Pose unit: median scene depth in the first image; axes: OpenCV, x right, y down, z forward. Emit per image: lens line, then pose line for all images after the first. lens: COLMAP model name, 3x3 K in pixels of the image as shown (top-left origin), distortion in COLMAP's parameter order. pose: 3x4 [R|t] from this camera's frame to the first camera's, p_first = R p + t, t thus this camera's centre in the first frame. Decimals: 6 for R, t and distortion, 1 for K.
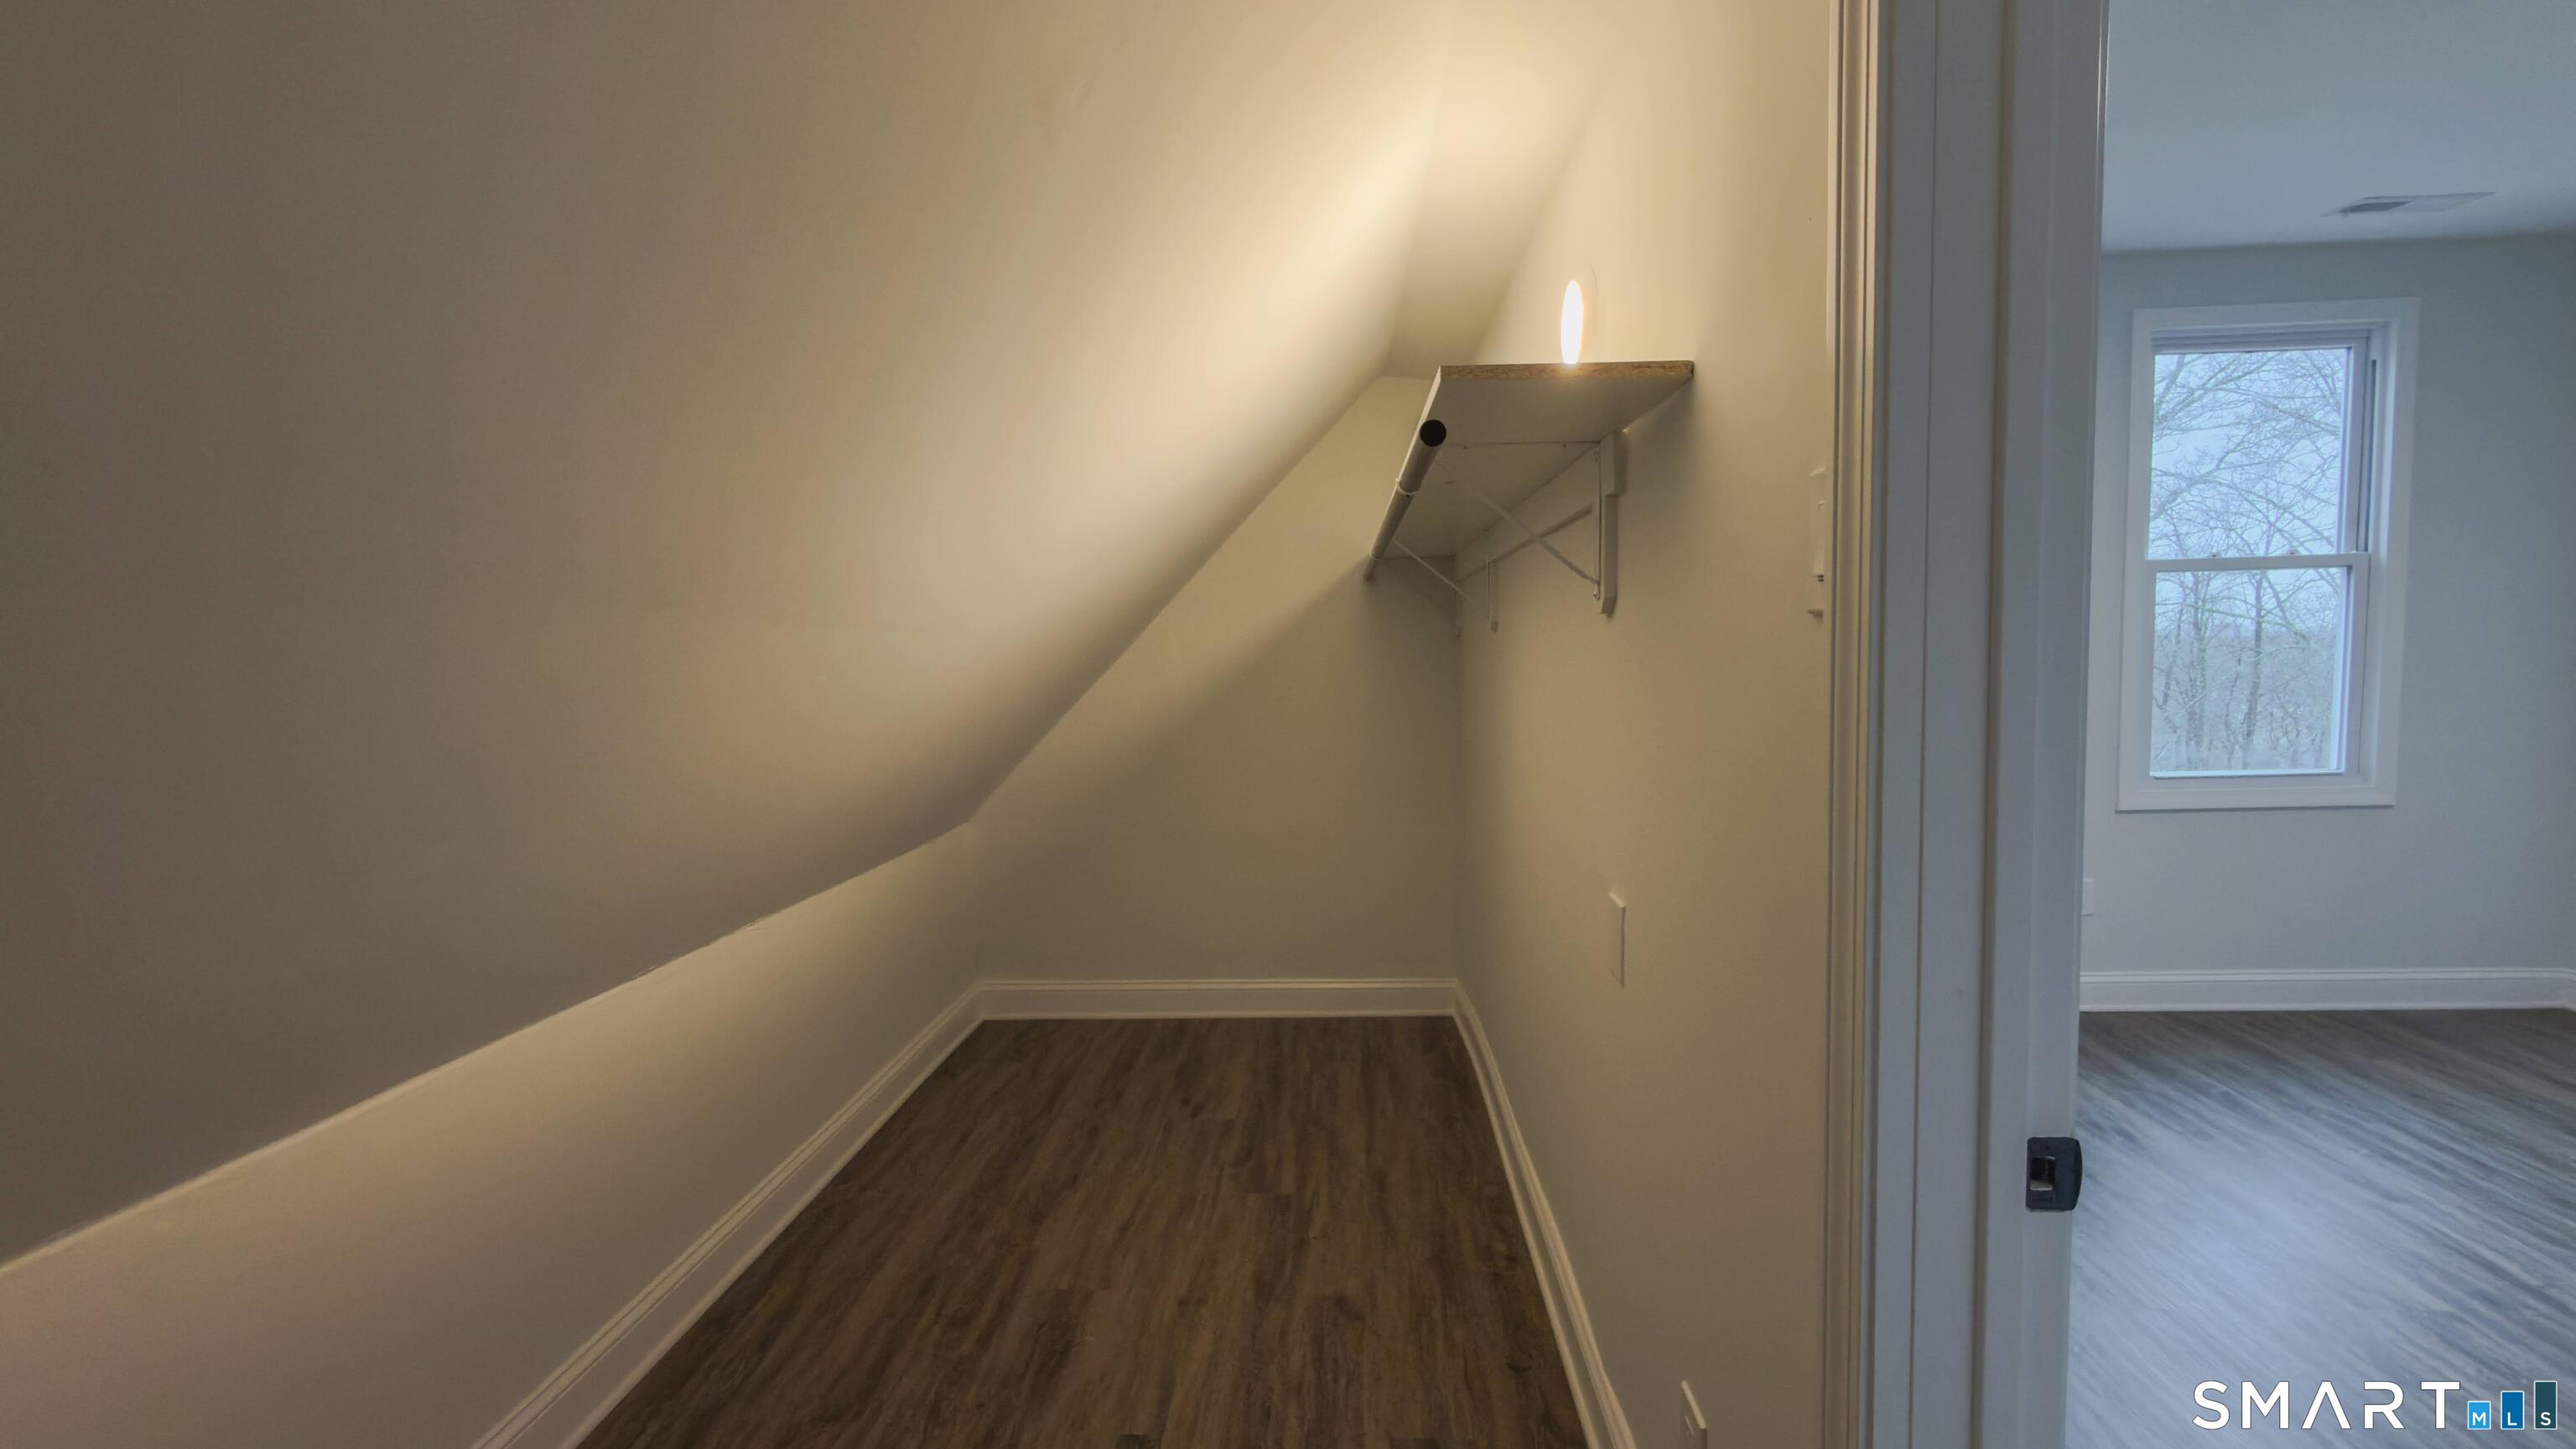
lens RADIAL K [[1154.2, 0, 1290.7], [0, 1154.2, 706.9], [0, 0, 1]] dist [0.000538, 0.006555]
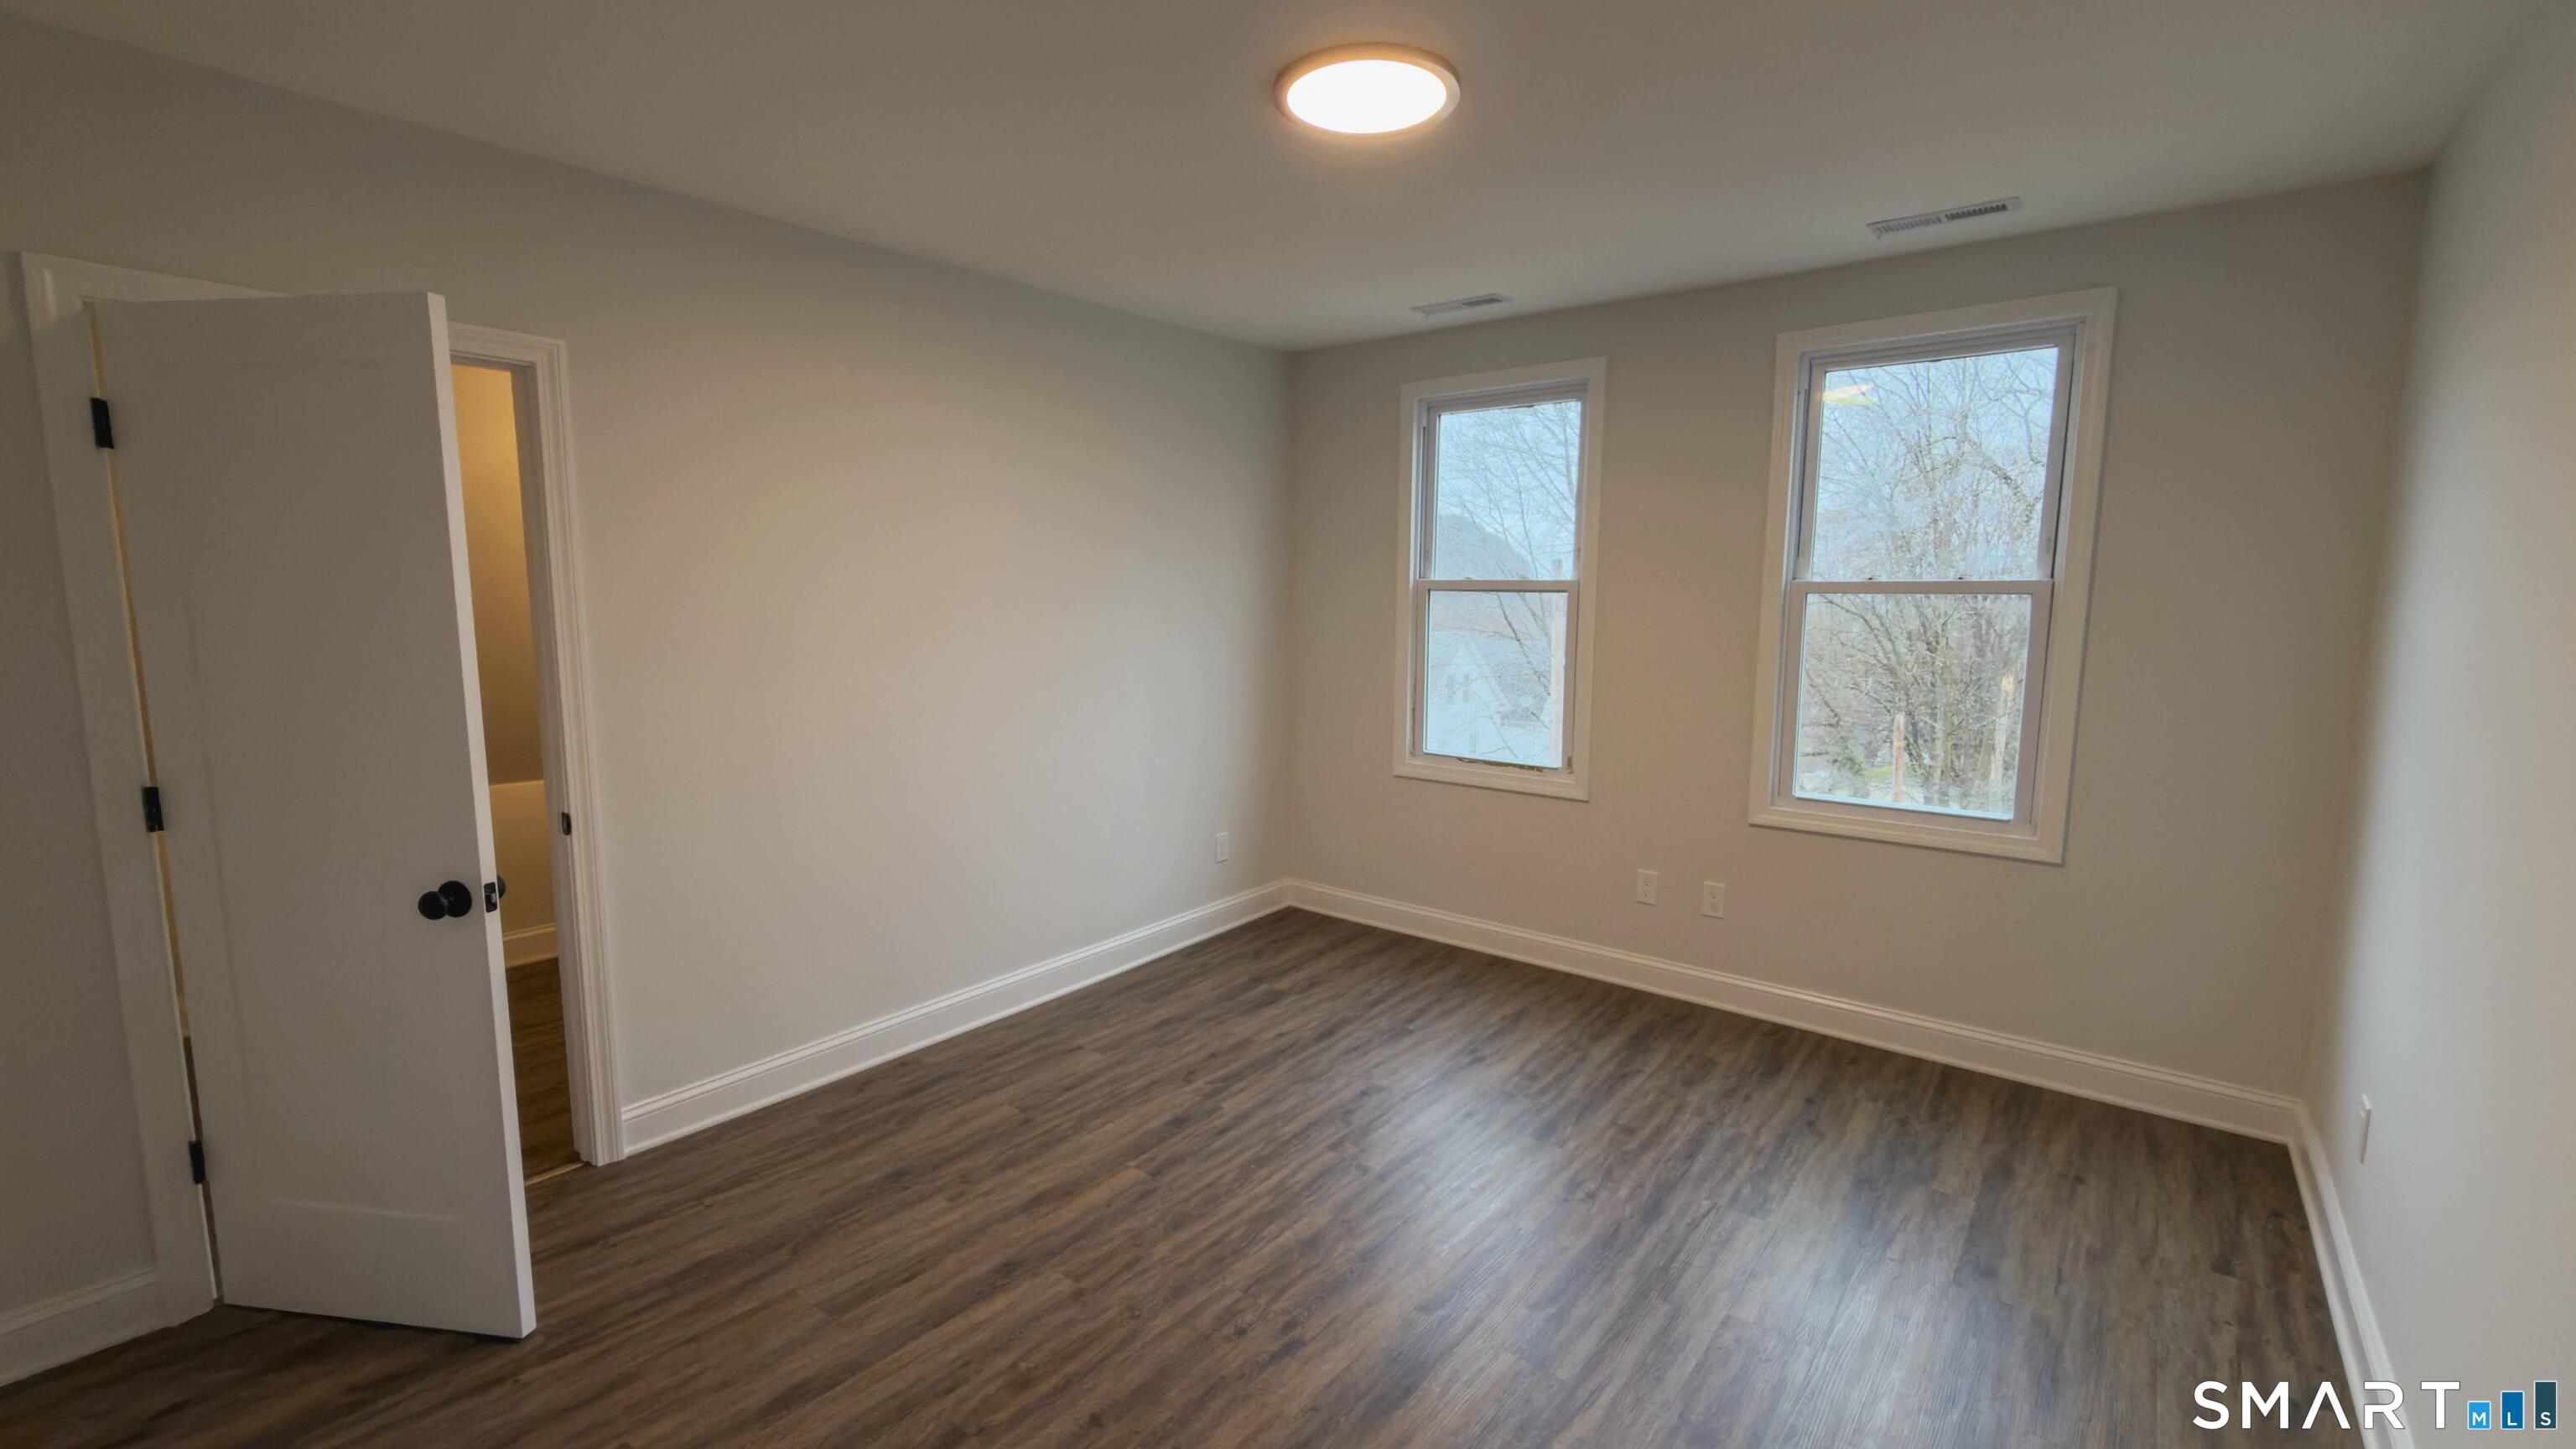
lens RADIAL K [[1101.2, 0, 1288.0], [0, 1101.2, 724.5], [0, 0, 1]] dist [-0.000641, 0.013613]
pose [[0.813106, 0.104560, -0.572648, 0.942687], [-0.085292, 0.994519, 0.060482, -0.022739], [0.575833, -0.000336, 0.817567, -0.038316]]
